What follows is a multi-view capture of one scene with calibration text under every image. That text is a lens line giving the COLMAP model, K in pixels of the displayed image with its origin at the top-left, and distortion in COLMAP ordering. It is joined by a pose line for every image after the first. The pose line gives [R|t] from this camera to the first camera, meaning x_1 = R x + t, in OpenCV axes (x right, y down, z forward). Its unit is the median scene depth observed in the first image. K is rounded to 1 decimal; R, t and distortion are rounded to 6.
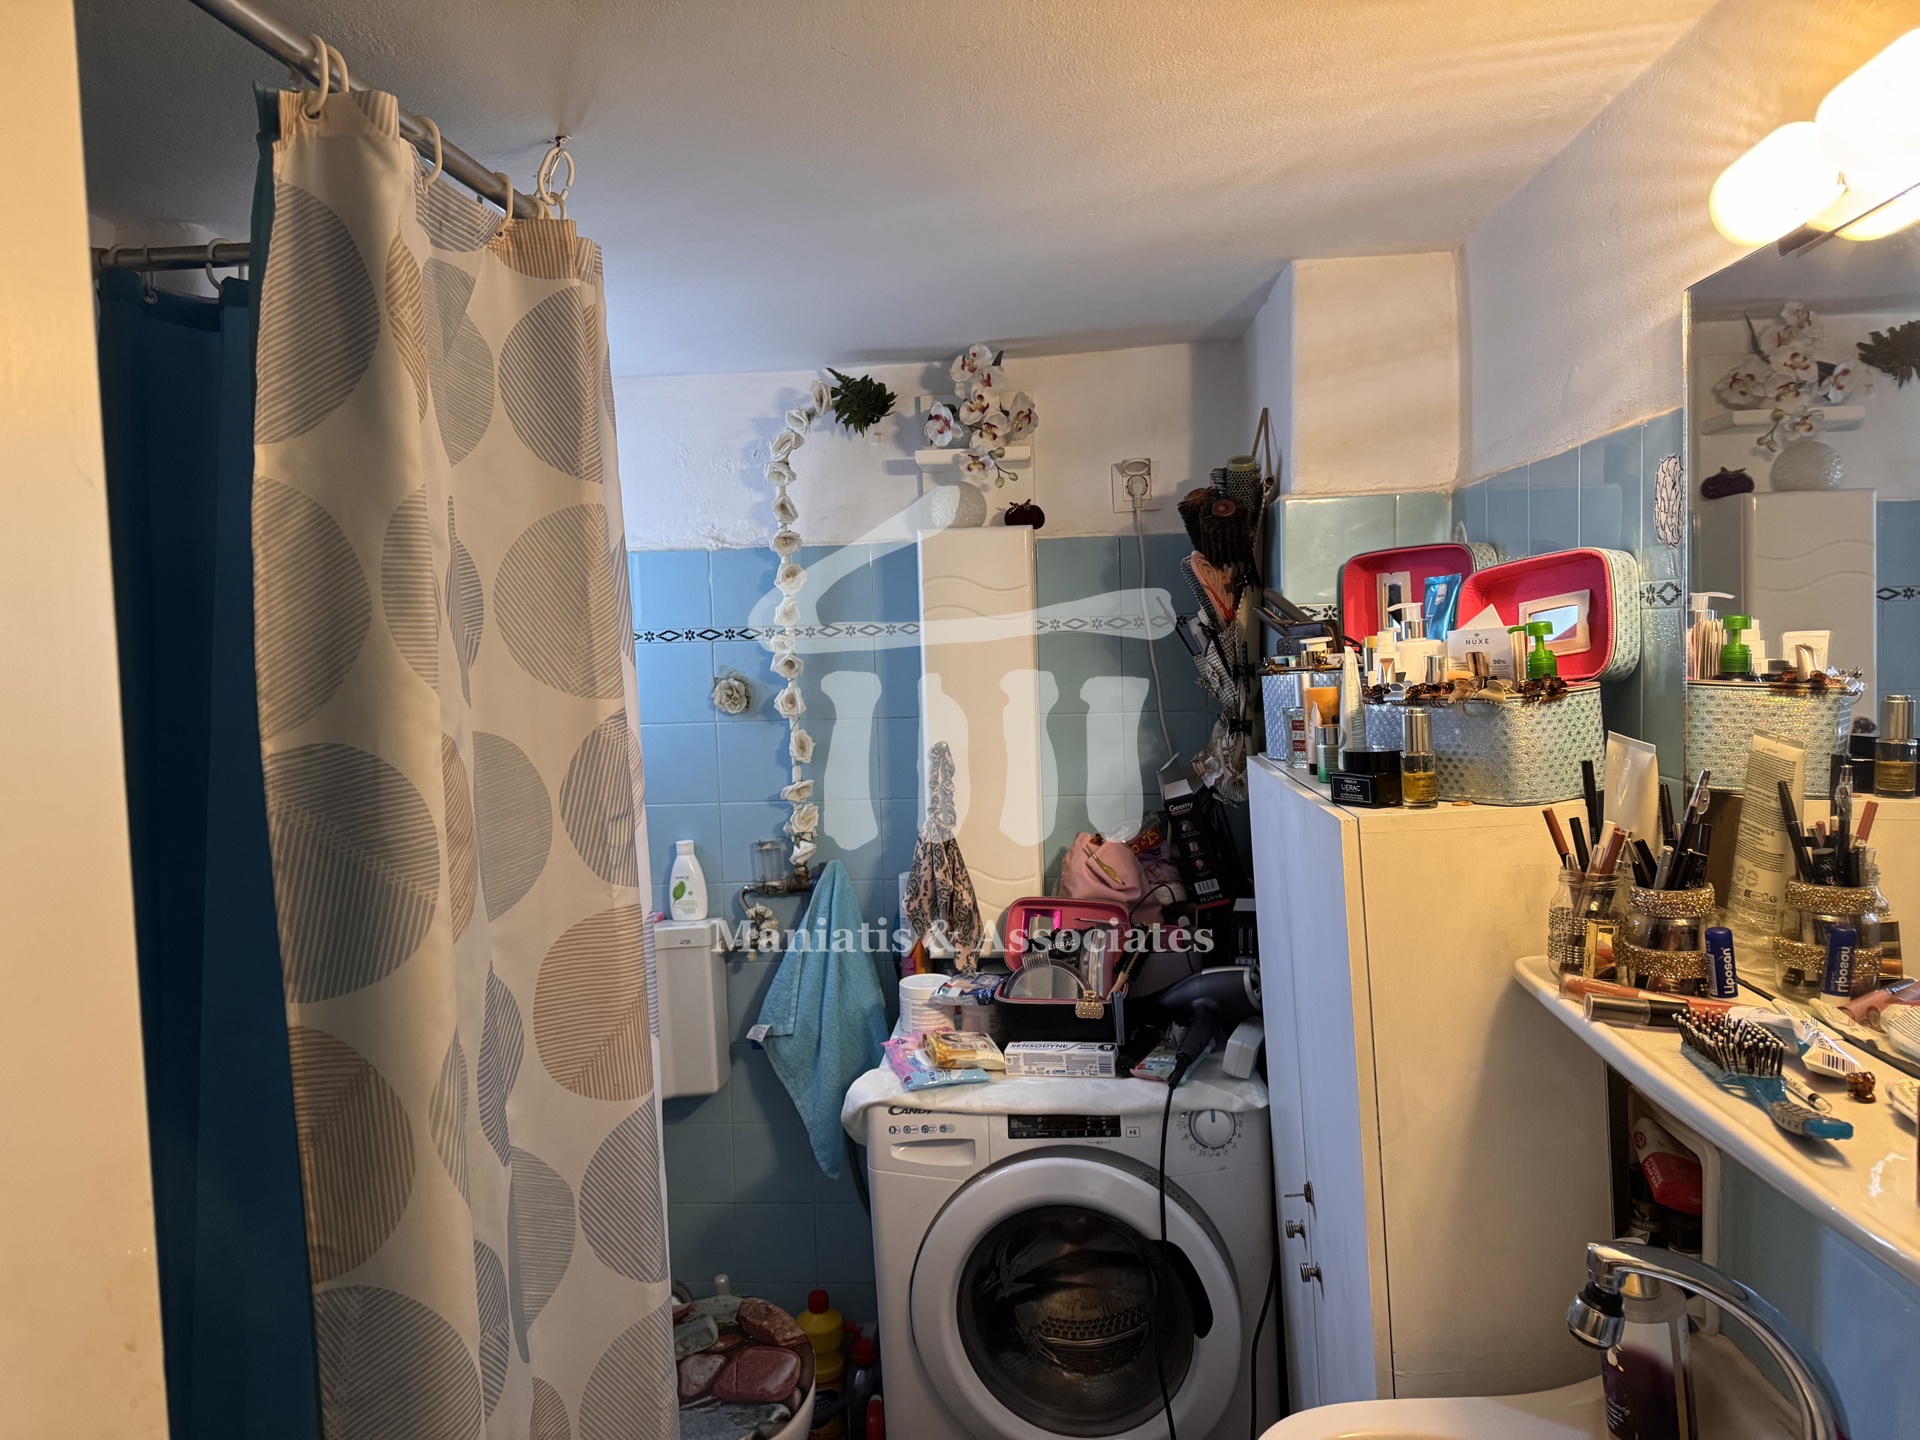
lens RADIAL K [[1353.3, 0, 951.2], [0, 1353.3, 720.0], [0, 0, 1]] dist [0.041051, -0.032830]
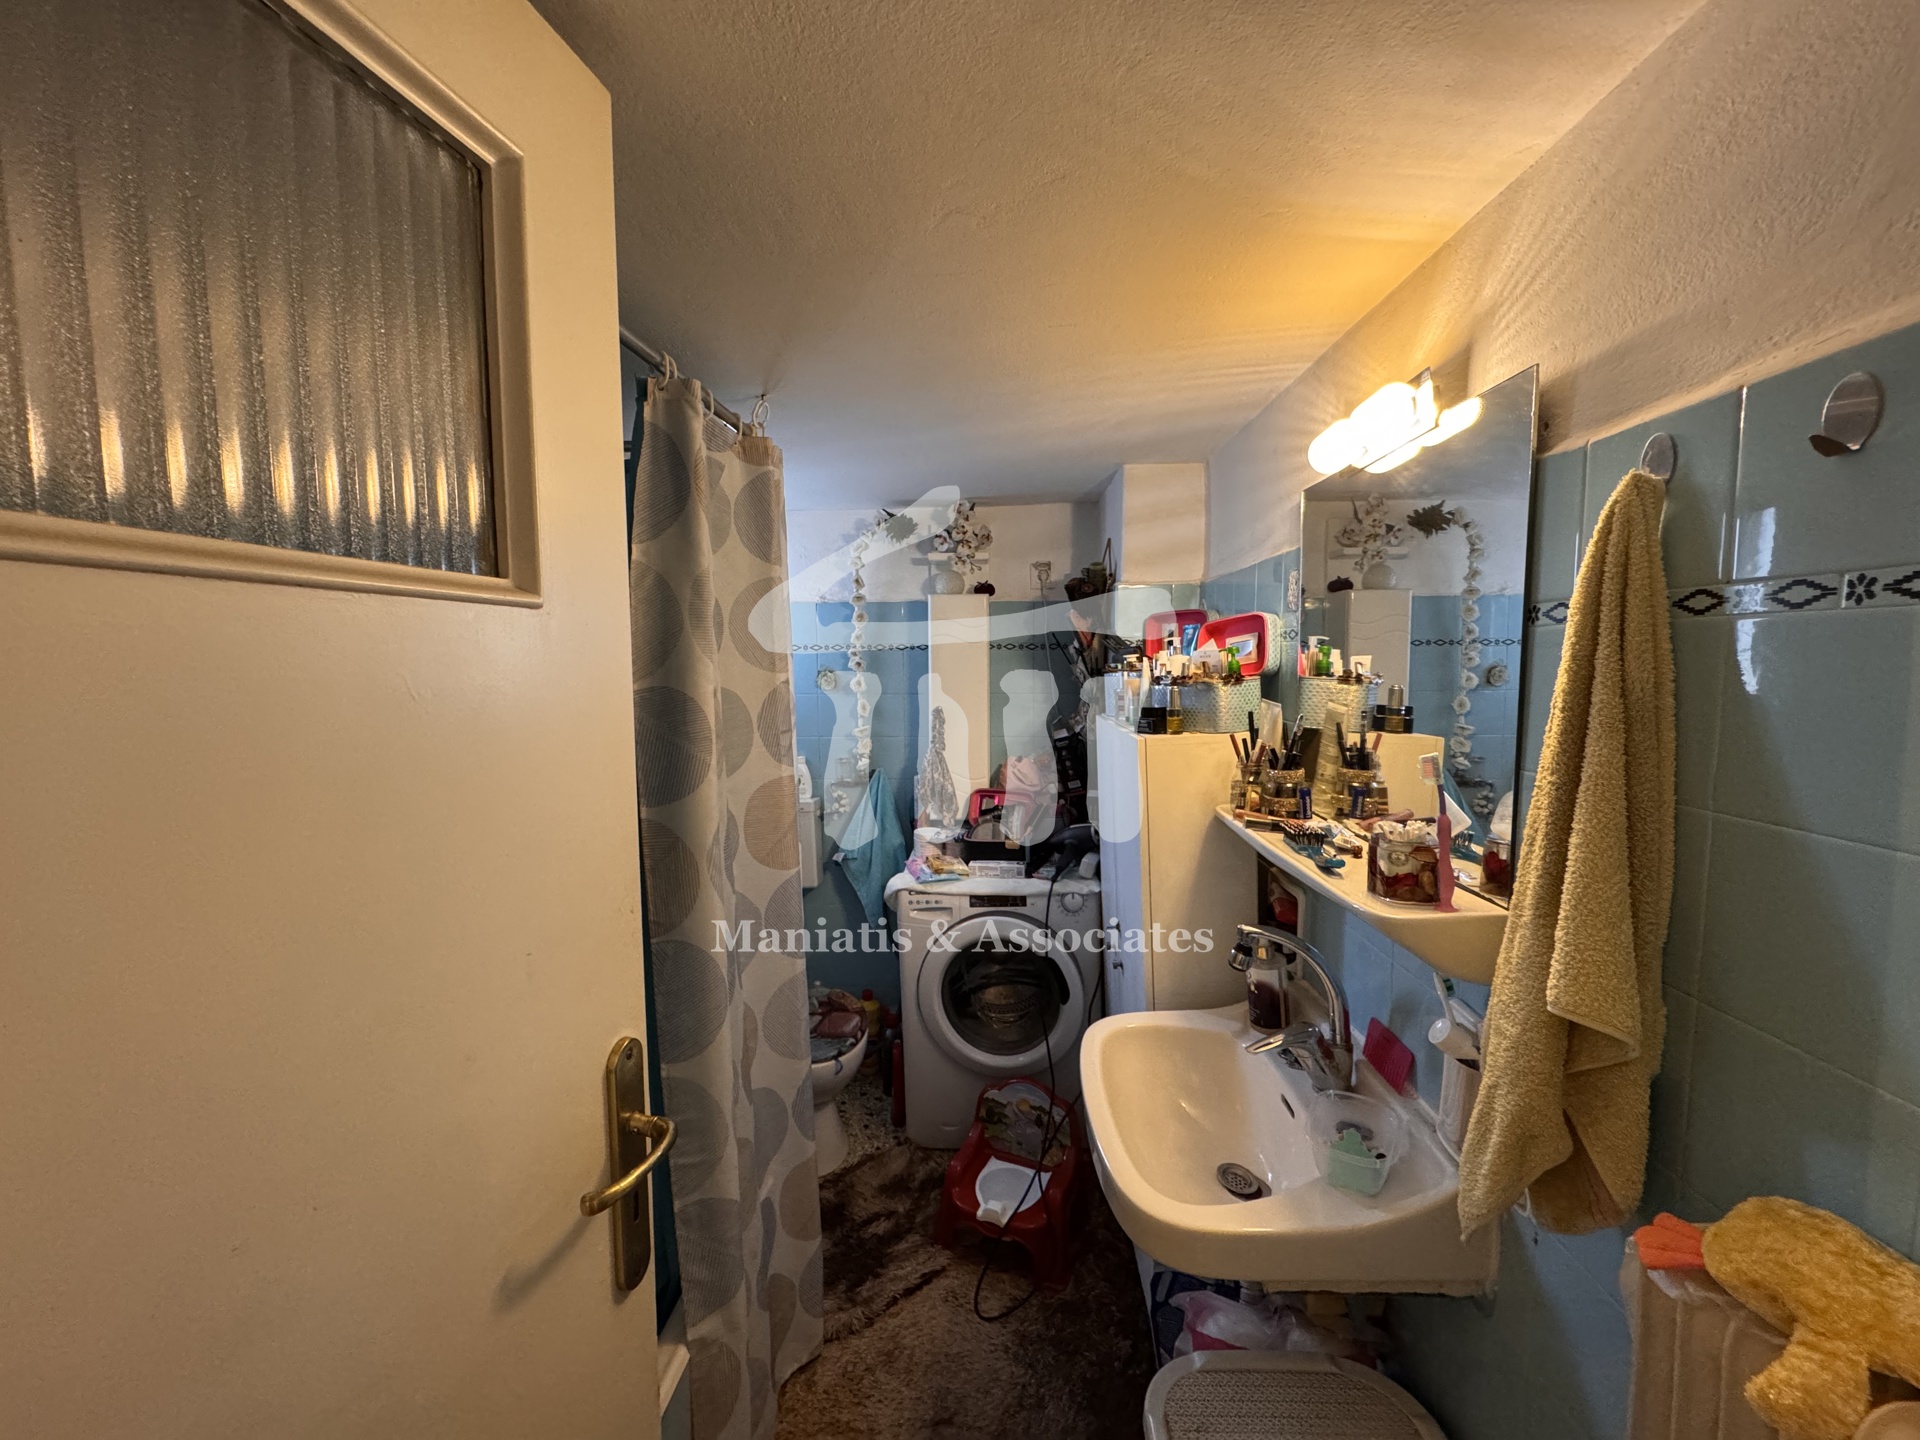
lens RADIAL K [[757.8, 0, 962.6], [0, 757.8, 716.6], [0, 0, 1]] dist [-0.003720, 0.000541]
pose [[0.999086, 0.022581, 0.036291, -0.021061], [-0.023162, 0.999609, 0.015670, 0.024120], [-0.035923, -0.016496, 0.999218, -0.132907]]
